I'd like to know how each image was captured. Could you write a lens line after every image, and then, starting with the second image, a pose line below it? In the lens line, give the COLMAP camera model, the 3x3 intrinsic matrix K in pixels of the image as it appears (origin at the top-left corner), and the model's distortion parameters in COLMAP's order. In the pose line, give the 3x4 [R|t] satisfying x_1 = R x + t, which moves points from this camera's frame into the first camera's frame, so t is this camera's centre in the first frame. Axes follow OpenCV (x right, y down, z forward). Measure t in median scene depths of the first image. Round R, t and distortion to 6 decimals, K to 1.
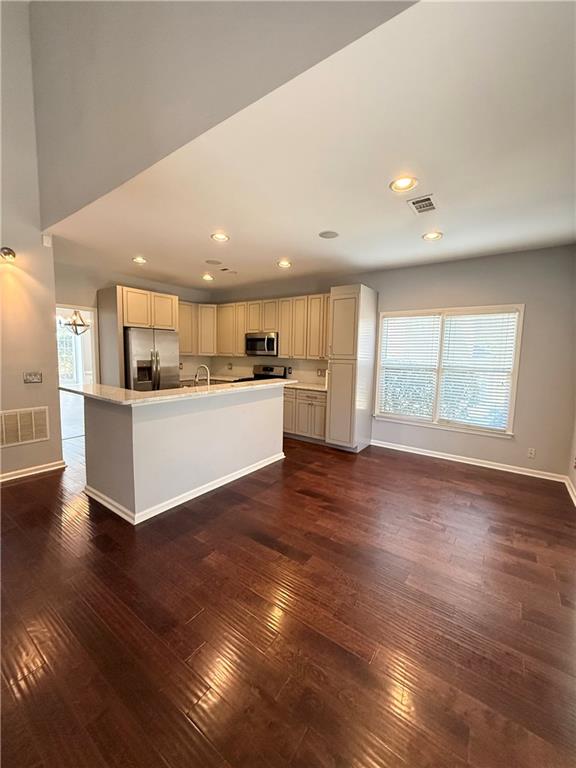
lens RADIAL K [[305.9, 0, 289.4], [0, 305.9, 380.6], [0, 0, 1]] dist [-0.000165, 0.000334]
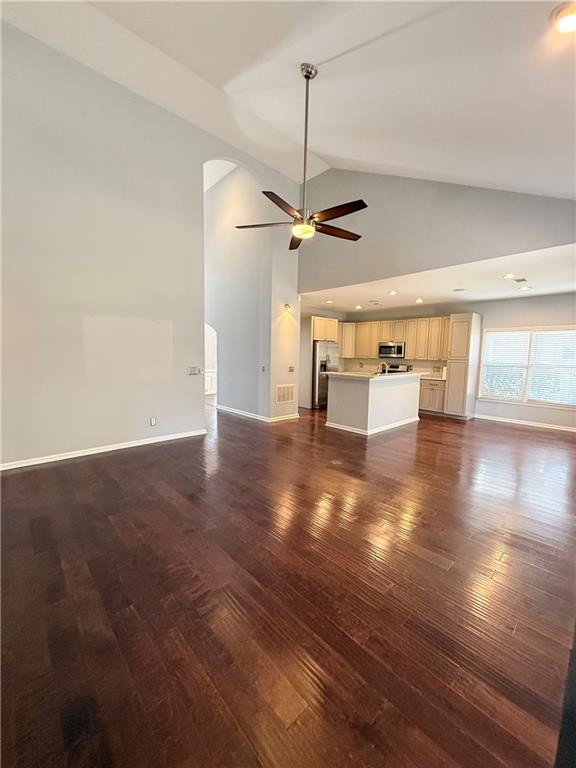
lens RADIAL K [[305.9, 0, 289.0], [0, 305.9, 381.4], [0, 0, 1]] dist [-0.000165, 0.000334]
pose [[0.979000, 0.016011, -0.203230, -0.326734], [-0.016585, 0.999862, -0.001122, 0.052853], [0.203184, 0.004469, 0.979130, -0.659138]]
